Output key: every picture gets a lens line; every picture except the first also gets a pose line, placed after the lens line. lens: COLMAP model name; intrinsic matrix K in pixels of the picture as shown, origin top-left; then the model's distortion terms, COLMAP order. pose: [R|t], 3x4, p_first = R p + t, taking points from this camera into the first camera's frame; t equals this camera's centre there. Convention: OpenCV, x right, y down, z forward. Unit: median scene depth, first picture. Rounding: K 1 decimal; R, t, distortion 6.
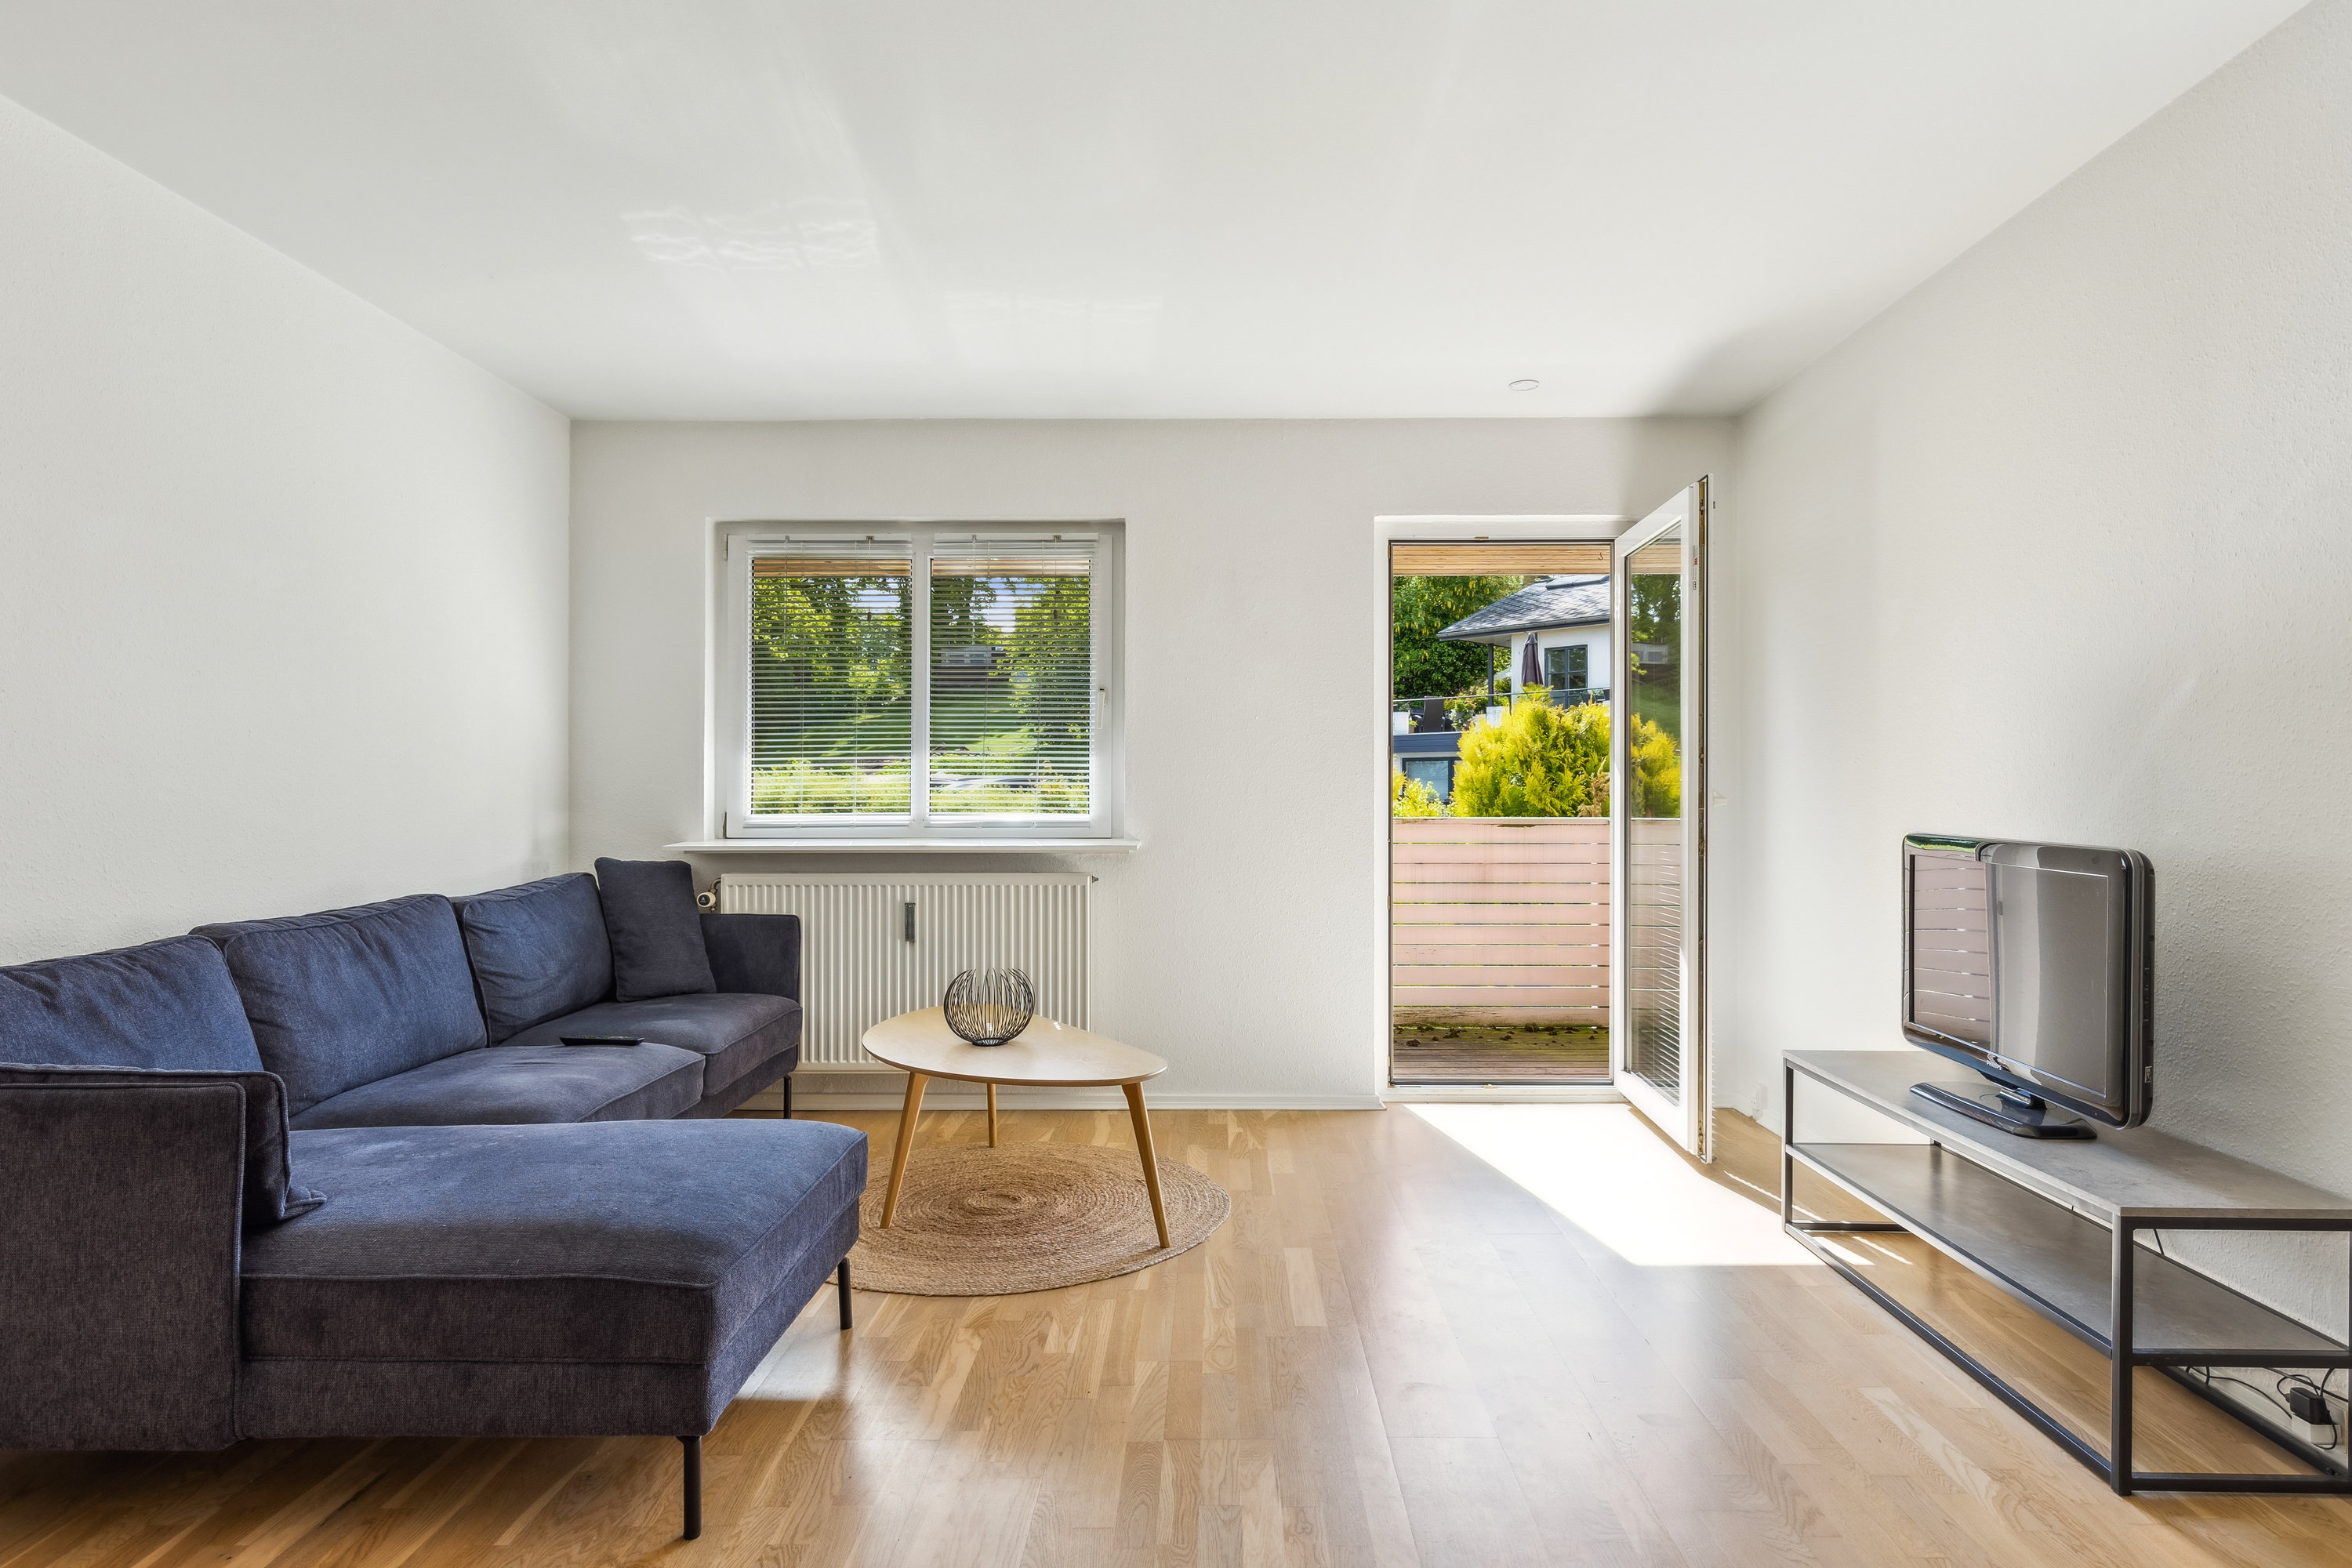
lens RADIAL K [[1284.2, 0, 1176.6], [0, 1284.2, 794.4], [0, 0, 1]] dist [0.000012, 0.000264]
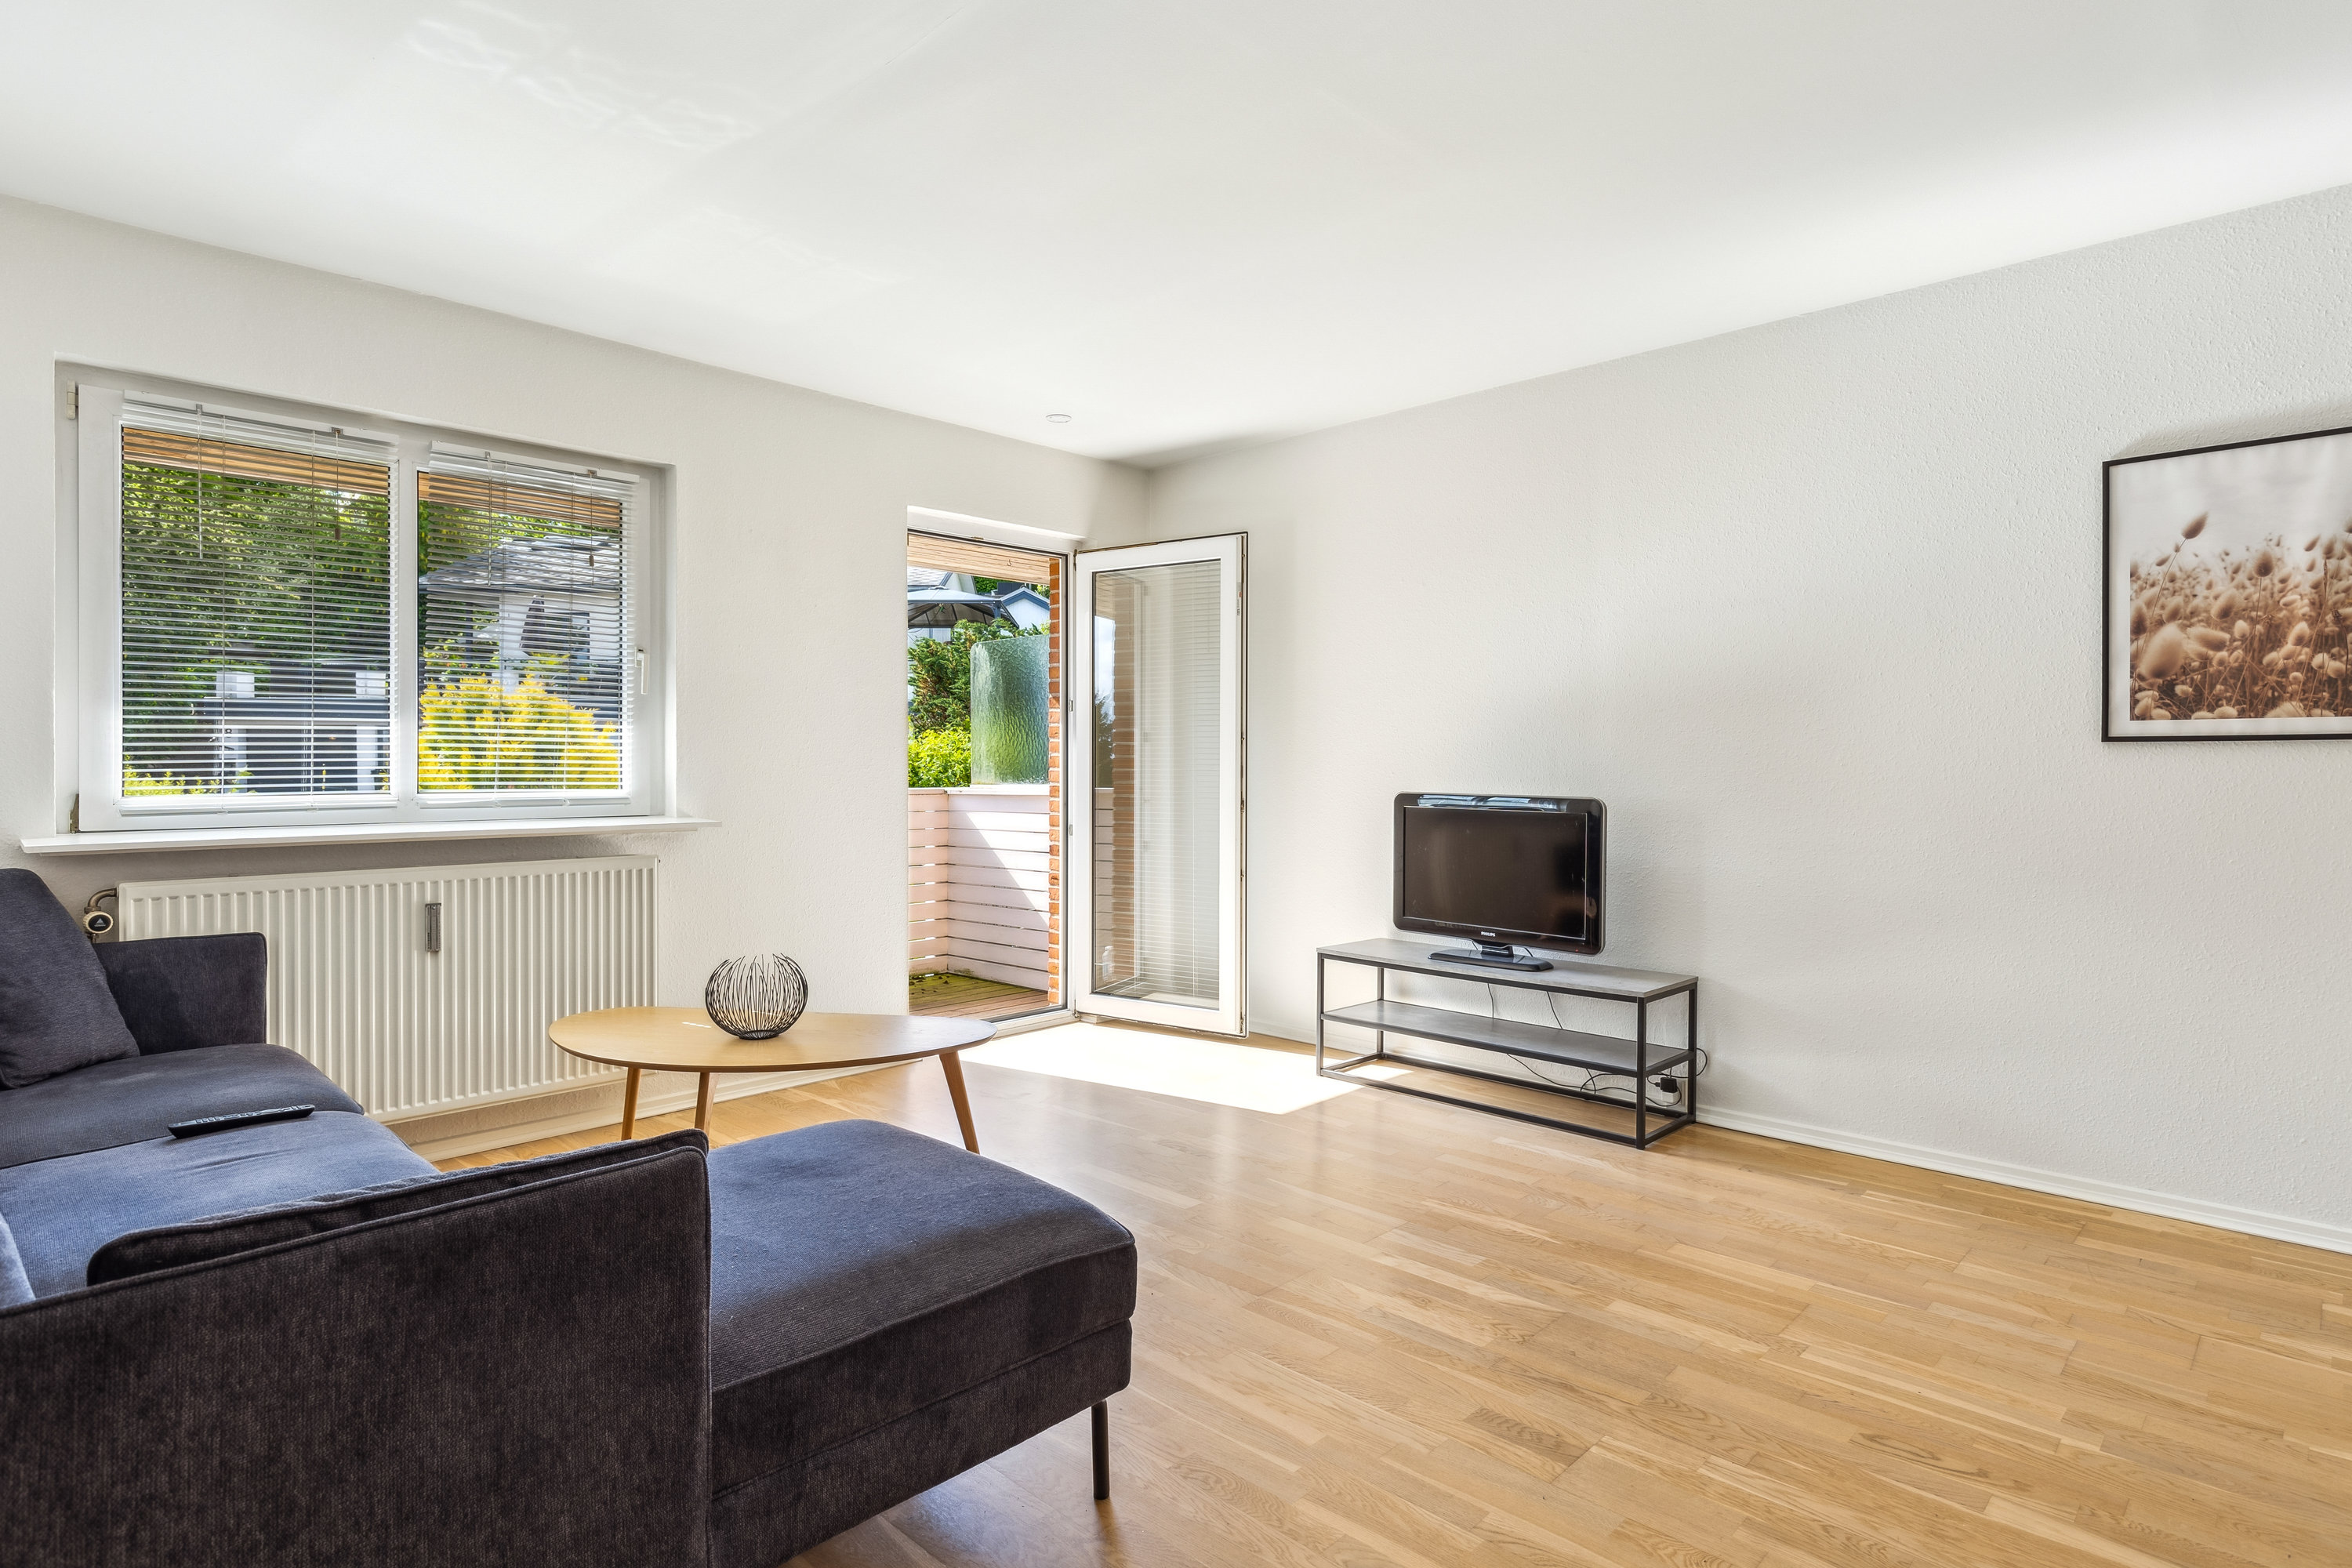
lens RADIAL K [[1281.8, 0, 1183.4], [0, 1281.8, 773.7], [0, 0, 1]] dist [-0.007792, 0.000723]
pose [[0.666942, -0.003124, 0.745103, -0.487843], [-0.000309, 0.999990, 0.004469, 0.000447], [-0.745109, -0.003211, 0.666935, 0.124648]]
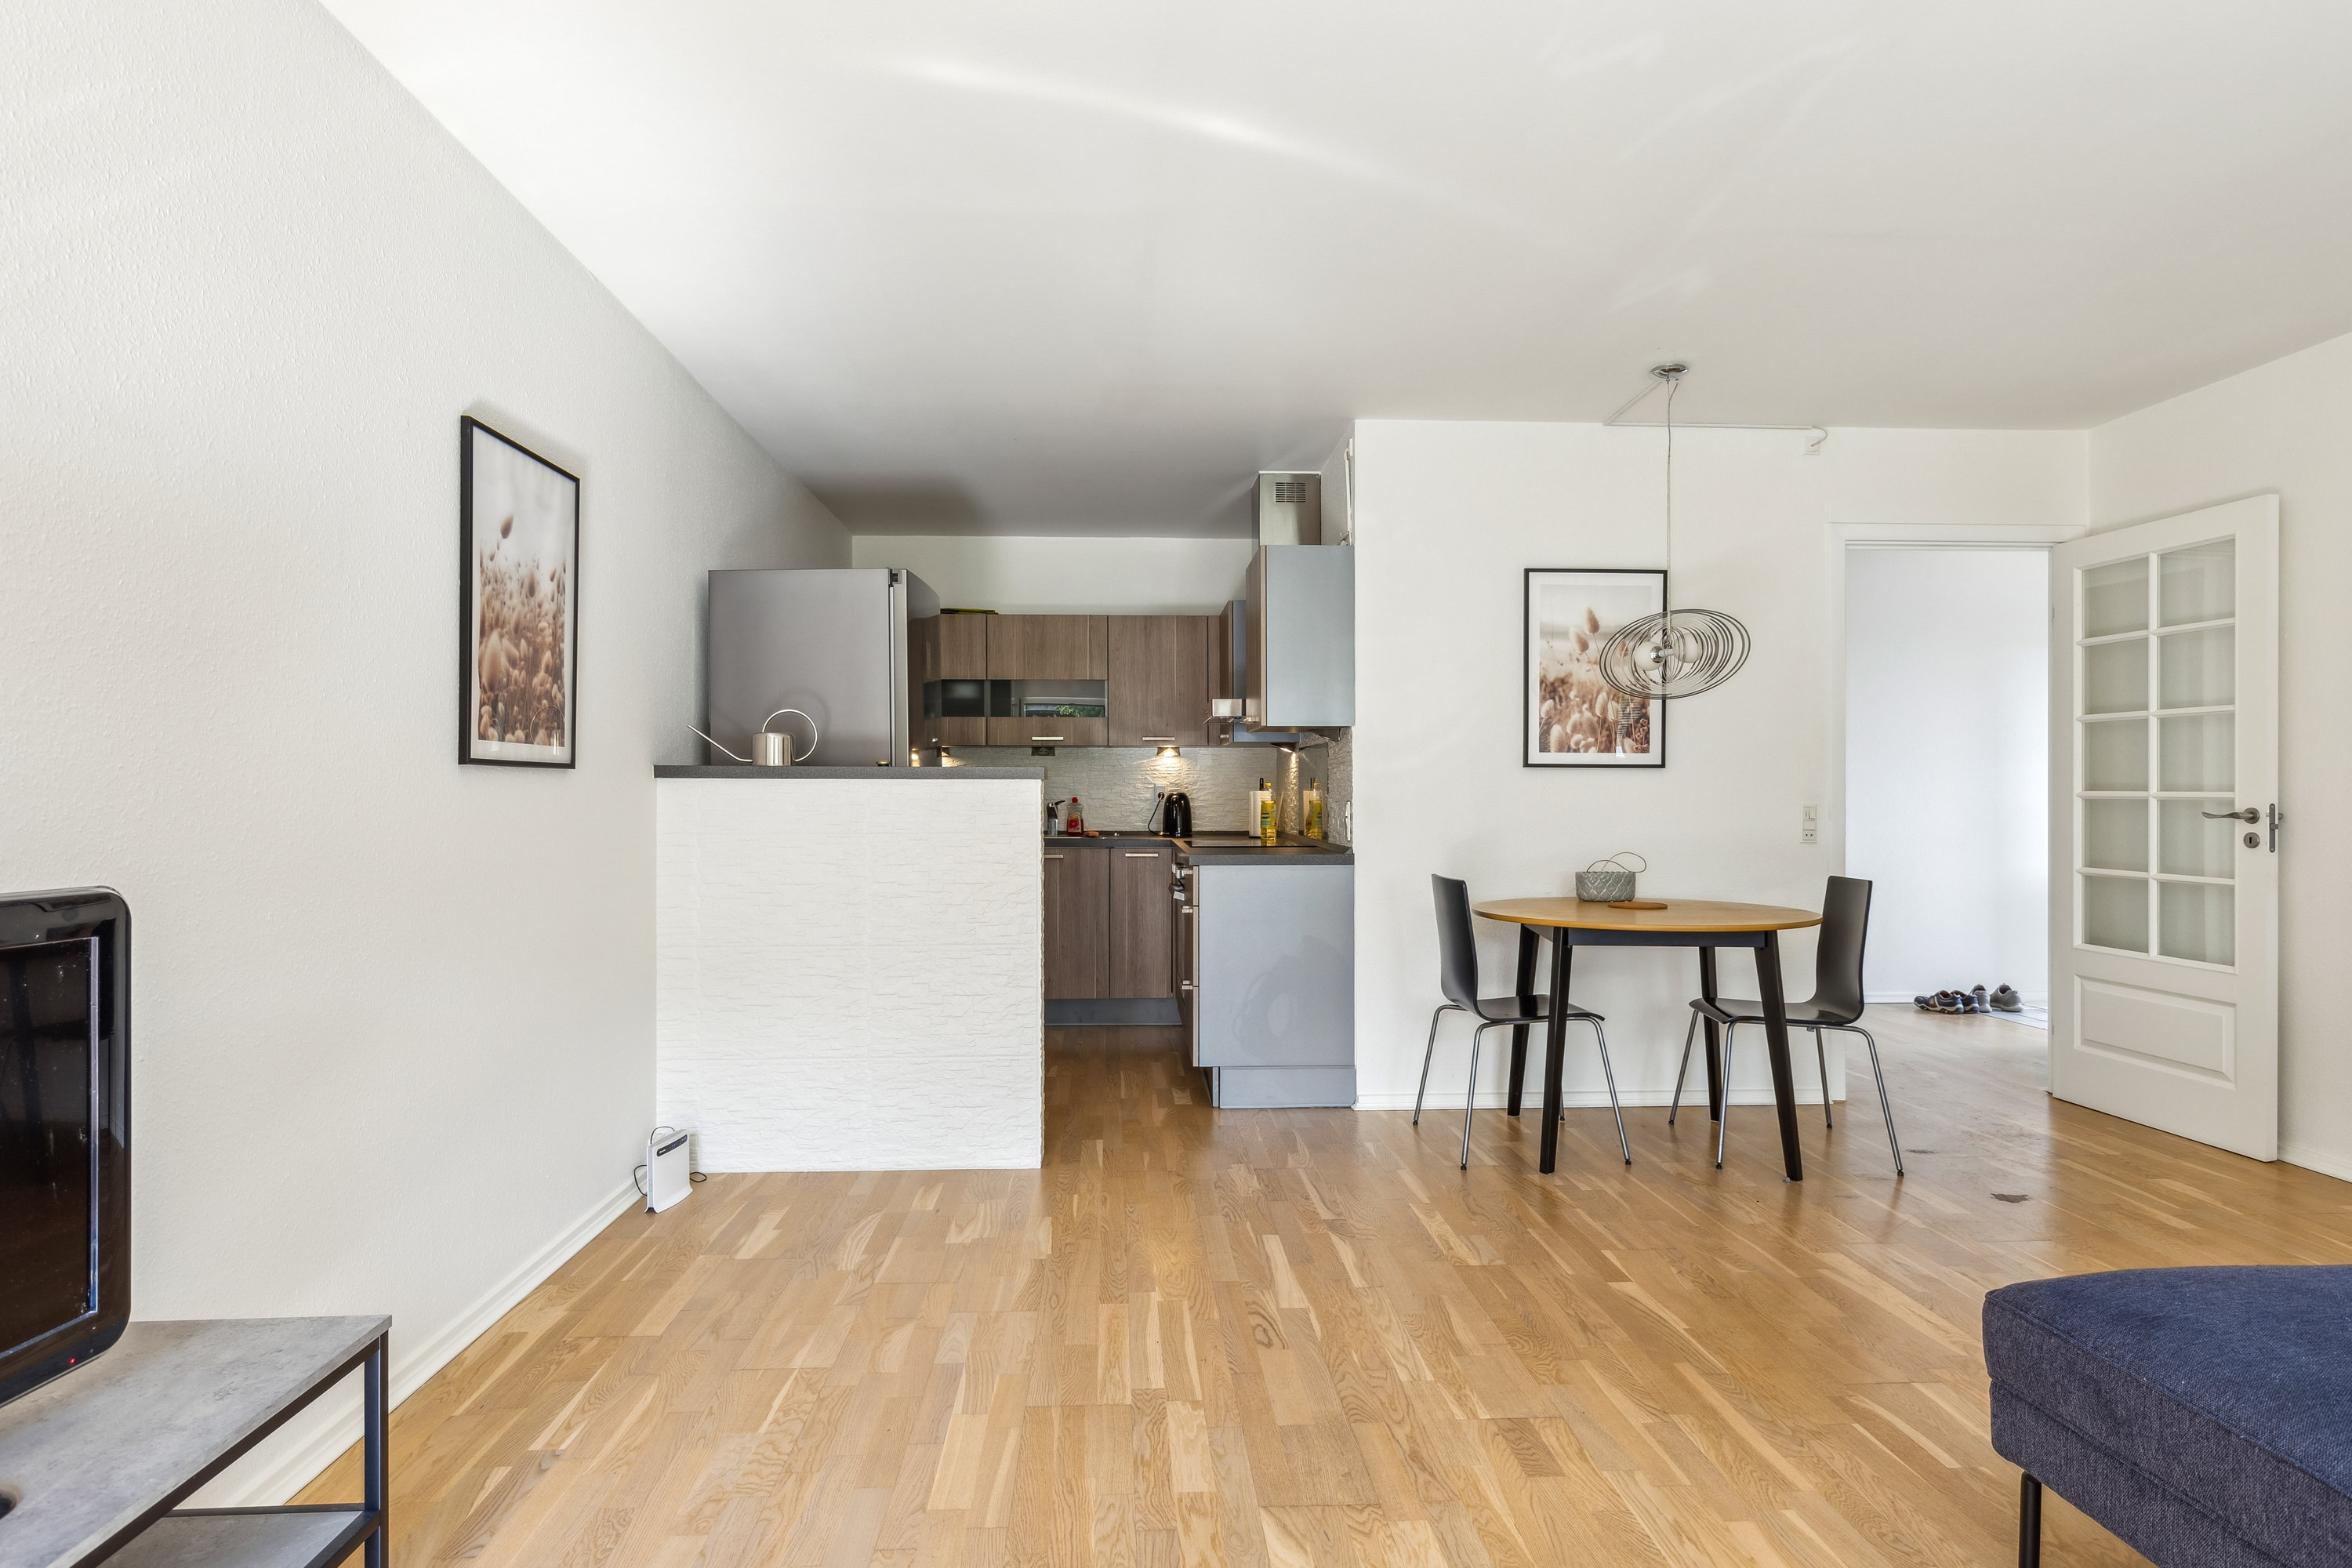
lens RADIAL K [[1284.2, 0, 1243.5], [0, 1284.2, 790.4], [0, 0, 1]] dist [0.000012, 0.000264]
pose [[-0.990715, 0.002012, -0.135938, 0.155863], [0.001608, 0.999994, 0.003082, 0.004782], [0.135943, 0.002835, -0.990713, 0.843991]]
